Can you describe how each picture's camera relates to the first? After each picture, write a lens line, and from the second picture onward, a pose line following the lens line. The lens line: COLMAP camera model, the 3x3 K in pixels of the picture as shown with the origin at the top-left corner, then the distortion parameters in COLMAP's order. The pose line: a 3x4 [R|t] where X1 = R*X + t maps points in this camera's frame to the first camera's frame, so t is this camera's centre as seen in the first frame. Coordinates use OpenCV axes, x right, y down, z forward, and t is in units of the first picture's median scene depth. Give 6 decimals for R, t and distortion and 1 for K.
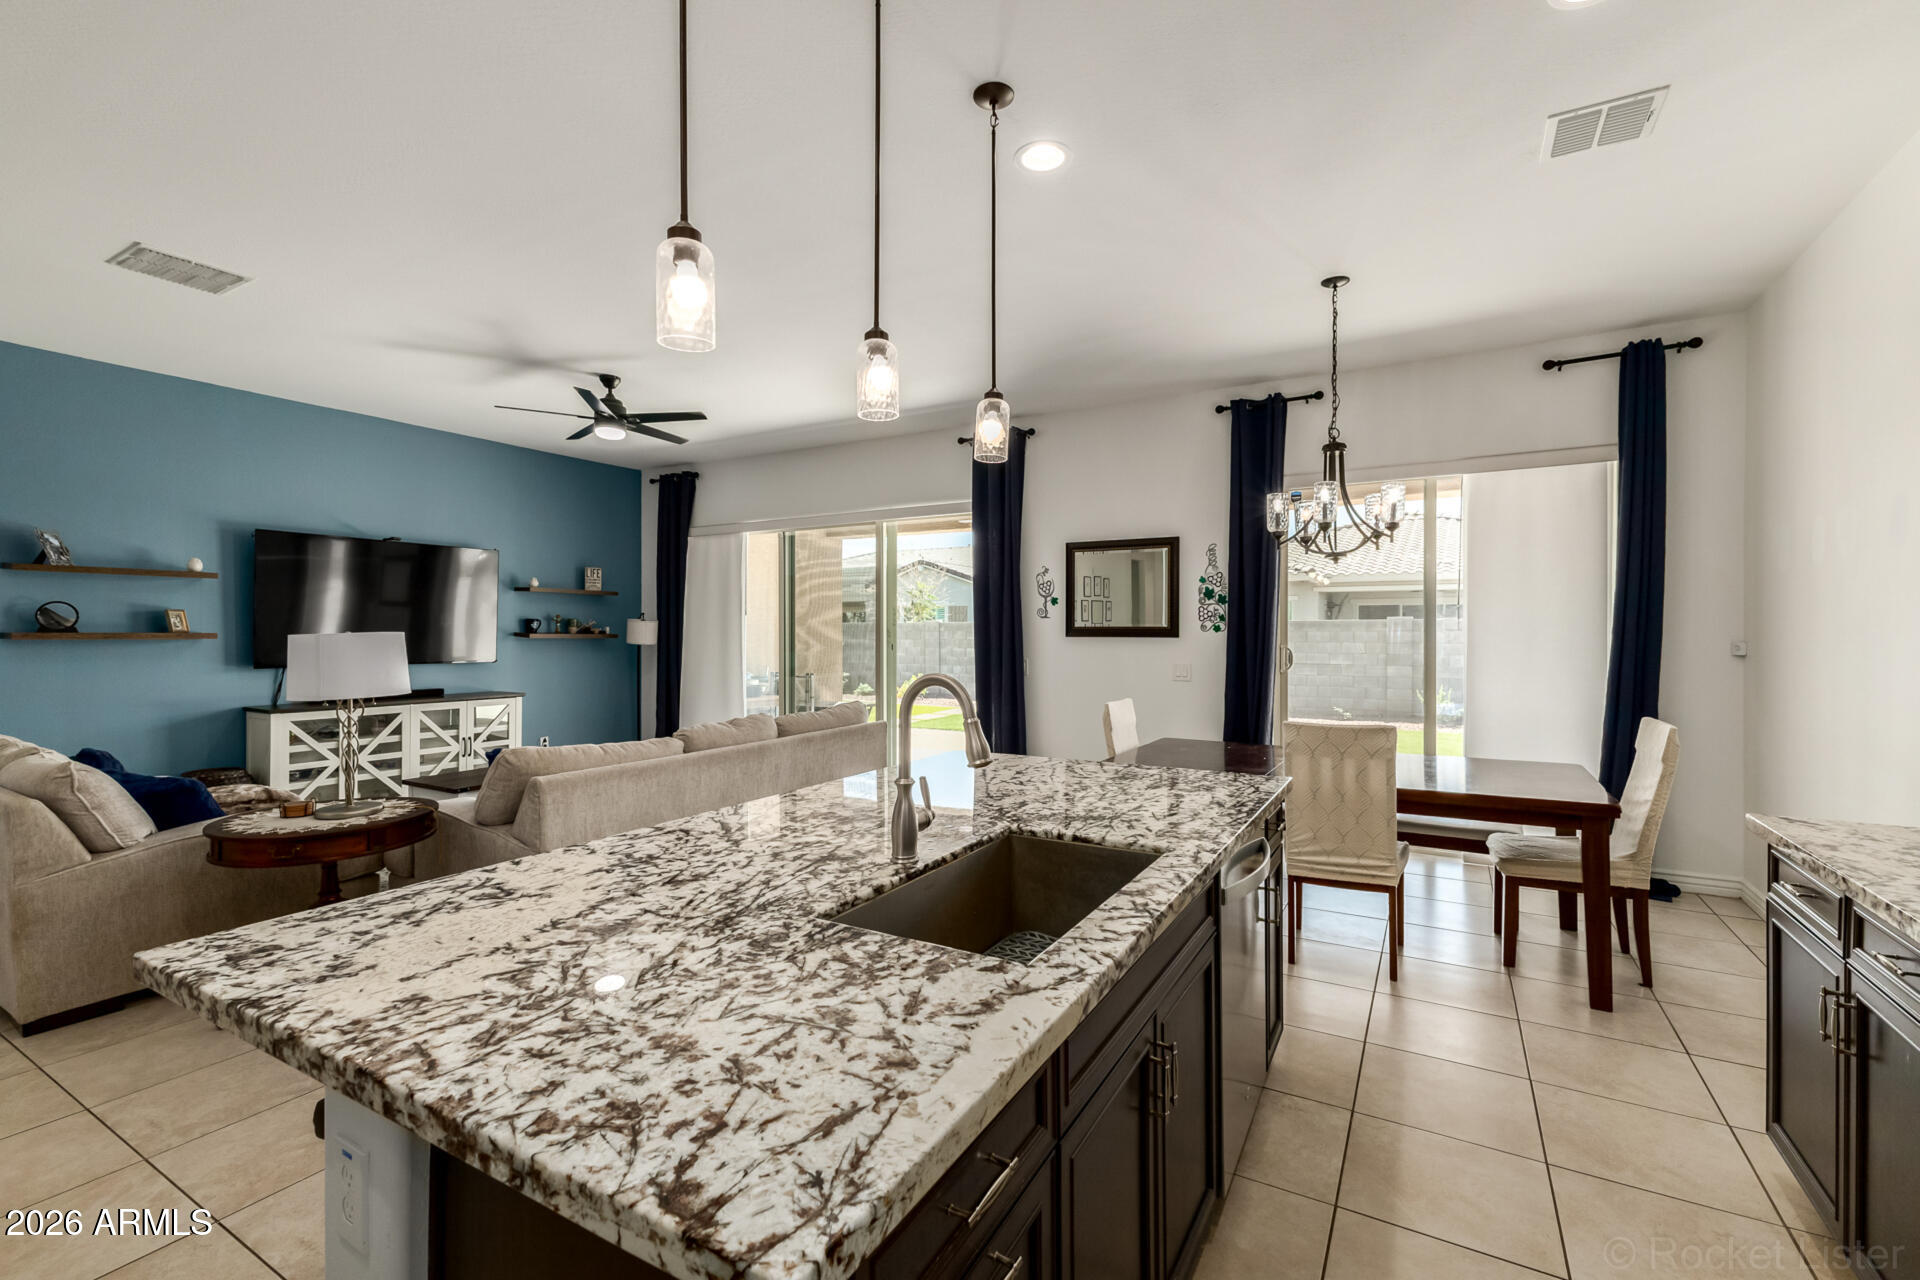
lens RADIAL K [[825.4, 0, 962.7], [0, 825.4, 633.9], [0, 0, 1]] dist [0.004153, 0.000644]
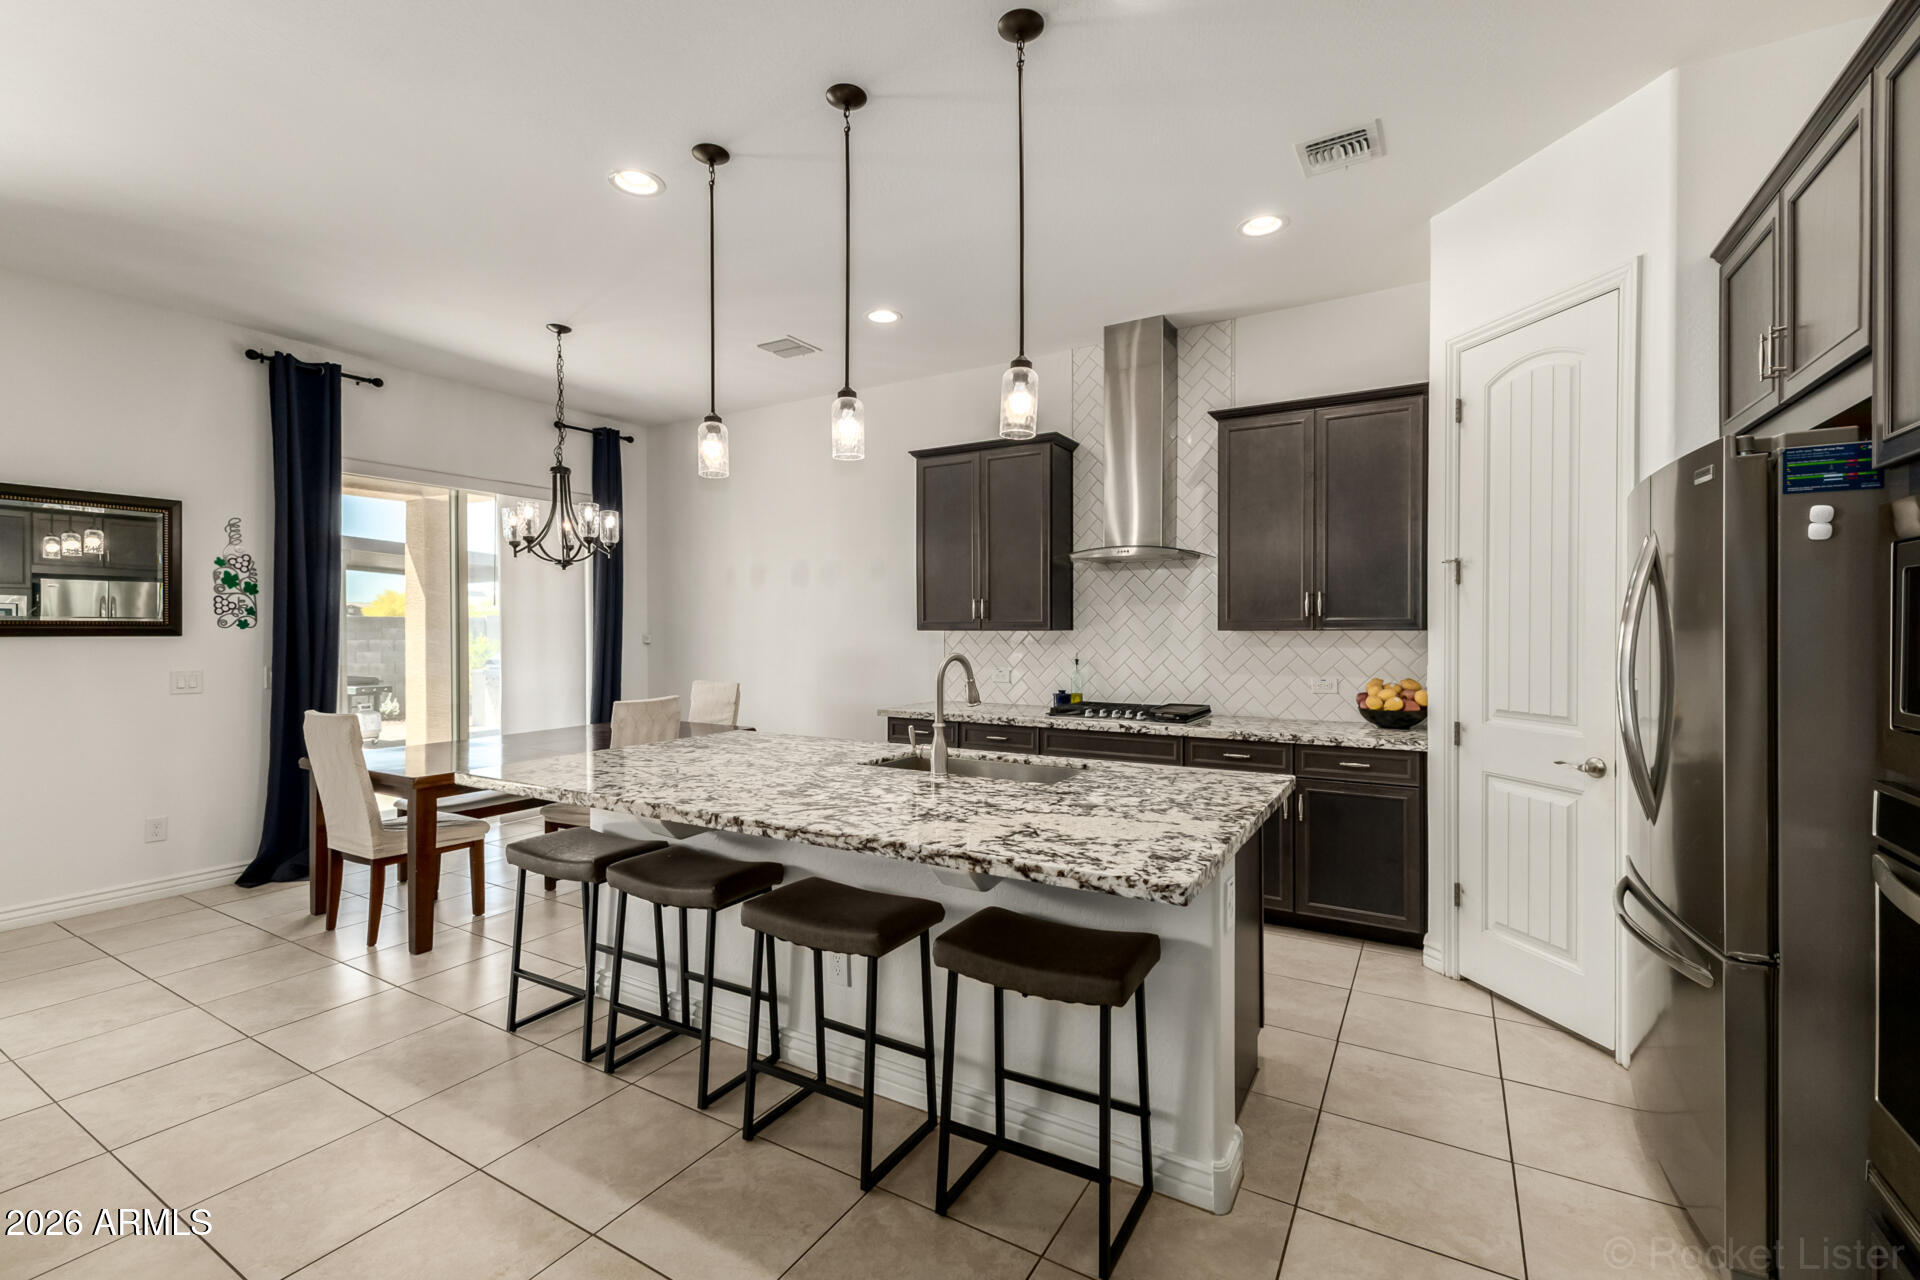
lens RADIAL K [[825.4, 0, 961.8], [0, 825.4, 635.0], [0, 0, 1]] dist [0.004153, 0.000644]
pose [[0.002714, -0.007610, 0.999967, -0.713814], [0.003026, 0.999967, 0.007602, 0.000121], [-0.999992, 0.003005, 0.002737, 0.426440]]
